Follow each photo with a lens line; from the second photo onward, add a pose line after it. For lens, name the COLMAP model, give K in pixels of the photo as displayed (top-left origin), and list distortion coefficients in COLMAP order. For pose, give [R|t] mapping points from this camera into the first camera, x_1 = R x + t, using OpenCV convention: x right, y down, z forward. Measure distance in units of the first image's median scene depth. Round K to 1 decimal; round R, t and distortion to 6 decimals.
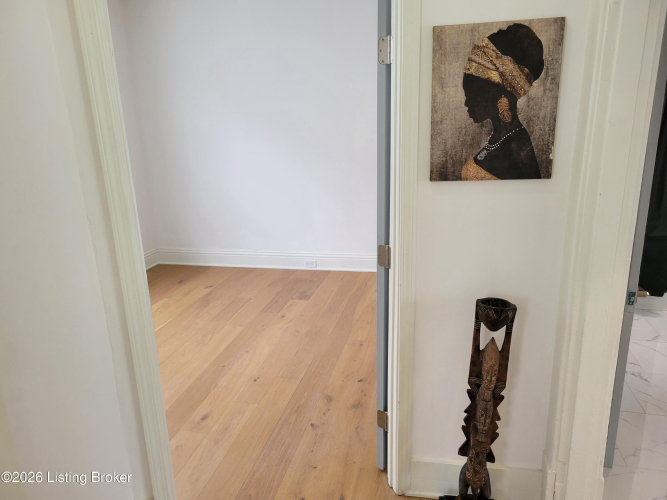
lens RADIAL K [[473.9, 0, 333.5], [0, 473.9, 250.0], [0, 0, 1]] dist [0.028154, 0.003620]
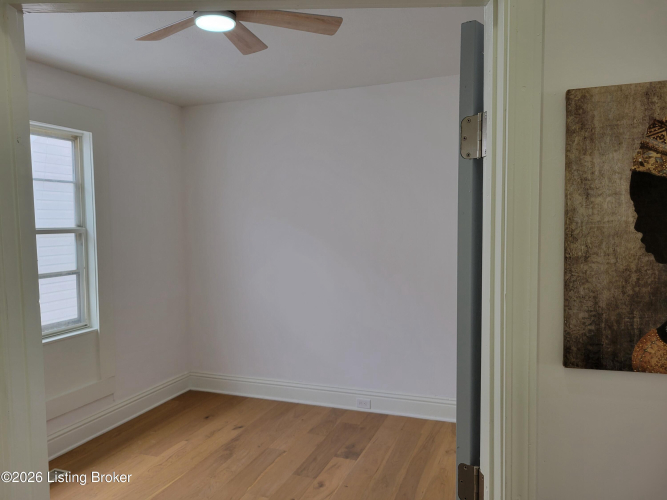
lens RADIAL K [[473.9, 0, 333.5], [0, 473.9, 250.0], [0, 0, 1]] dist [0.028154, 0.003620]
pose [[0.989881, 0.025771, -0.139541, 0.022913], [-0.056145, 0.974254, -0.218351, -0.141034], [0.130321, 0.223976, 0.965842, 0.432431]]
